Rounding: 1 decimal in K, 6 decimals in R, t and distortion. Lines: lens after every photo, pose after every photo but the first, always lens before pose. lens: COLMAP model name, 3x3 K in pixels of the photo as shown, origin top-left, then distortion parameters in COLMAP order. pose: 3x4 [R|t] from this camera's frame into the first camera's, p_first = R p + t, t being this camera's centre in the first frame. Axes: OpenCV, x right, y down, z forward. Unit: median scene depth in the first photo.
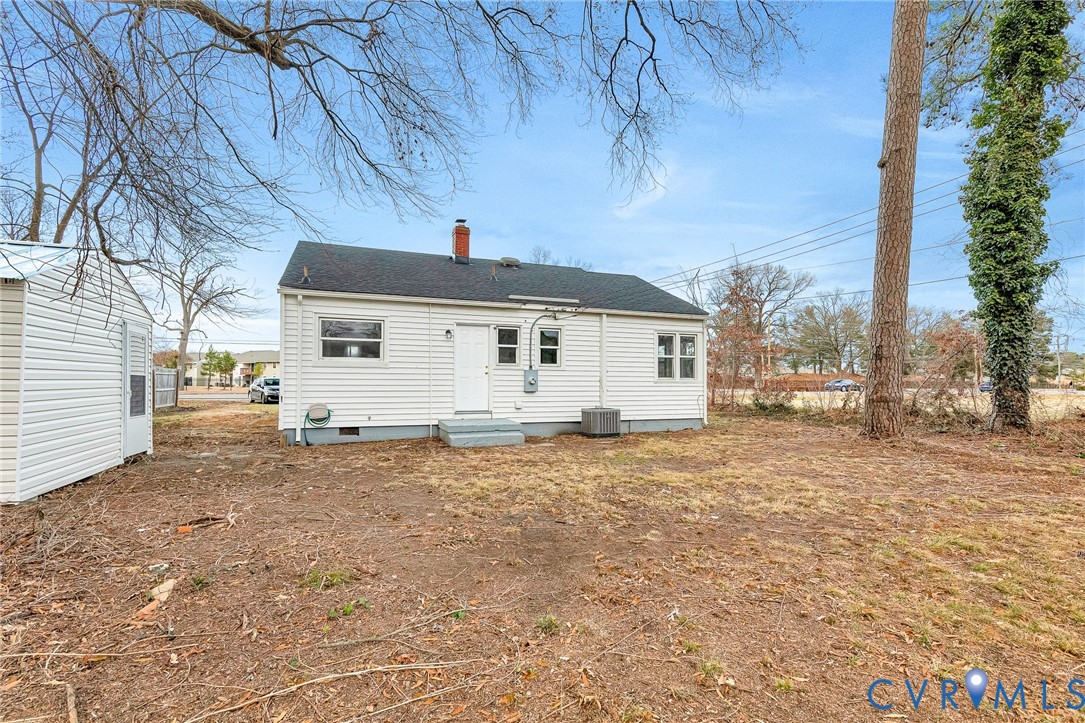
lens RADIAL K [[508.3, 0, 510.9], [0, 508.3, 379.0], [0, 0, 1]] dist [0.013225, -0.001506]
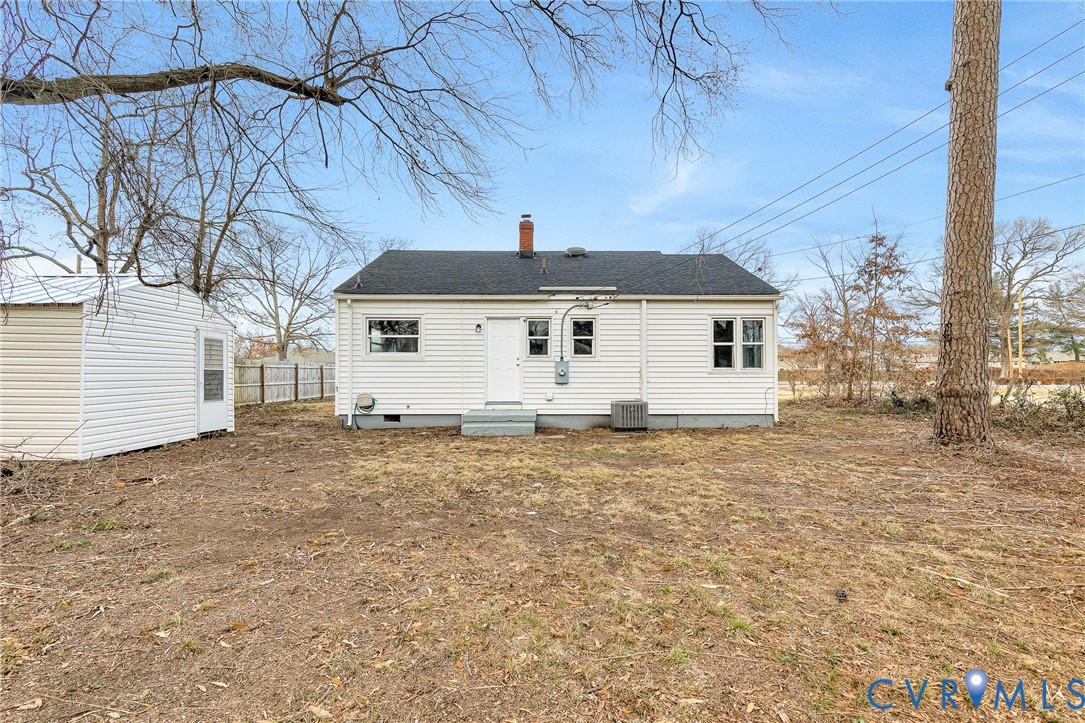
lens RADIAL K [[508.3, 0, 515.7], [0, 508.3, 375.6], [0, 0, 1]] dist [0.013225, -0.001506]
pose [[0.937883, -0.003737, -0.346931, 0.303348], [0.006489, 0.999956, 0.006771, 0.002909], [0.346890, -0.008602, 0.937866, 0.041572]]
